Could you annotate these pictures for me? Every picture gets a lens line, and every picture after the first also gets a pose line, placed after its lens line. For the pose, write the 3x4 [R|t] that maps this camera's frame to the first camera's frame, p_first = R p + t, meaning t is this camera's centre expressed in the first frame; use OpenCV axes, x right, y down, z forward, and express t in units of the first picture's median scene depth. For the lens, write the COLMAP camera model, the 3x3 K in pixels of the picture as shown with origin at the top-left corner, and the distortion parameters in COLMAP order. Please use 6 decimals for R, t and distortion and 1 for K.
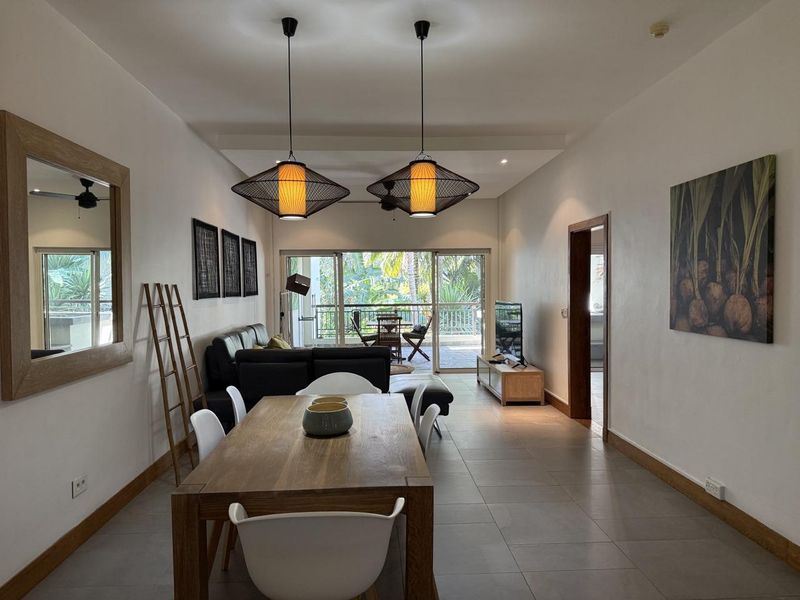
lens RADIAL K [[503.7, 0, 399.7], [0, 503.7, 300.1], [0, 0, 1]] dist [-0.024359, -0.000224]
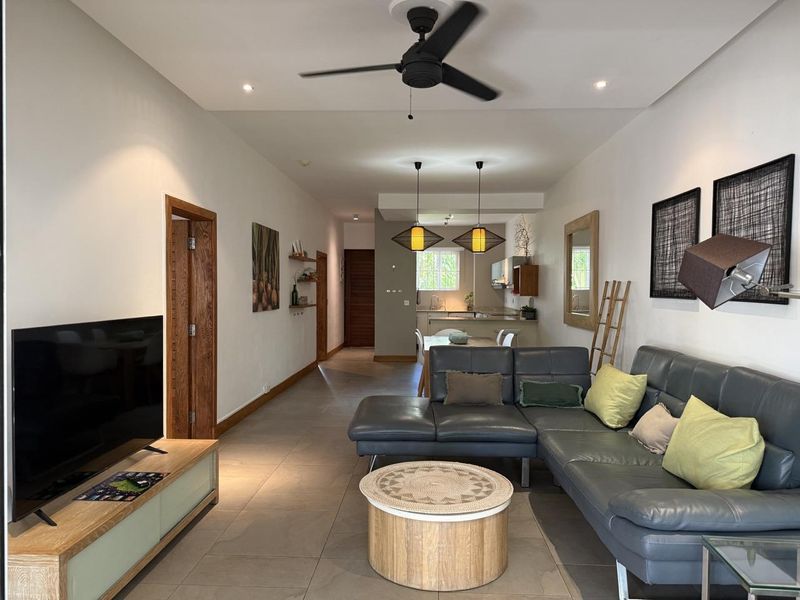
lens RADIAL K [[503.7, 0, 400.5], [0, 503.7, 299.5], [0, 0, 1]] dist [-0.024359, -0.000224]
pose [[-0.994825, 0.000008, 0.101605, -0.078853], [0.005026, 0.998780, 0.049124, -0.051845], [-0.101480, 0.049380, -0.993611, 2.317740]]
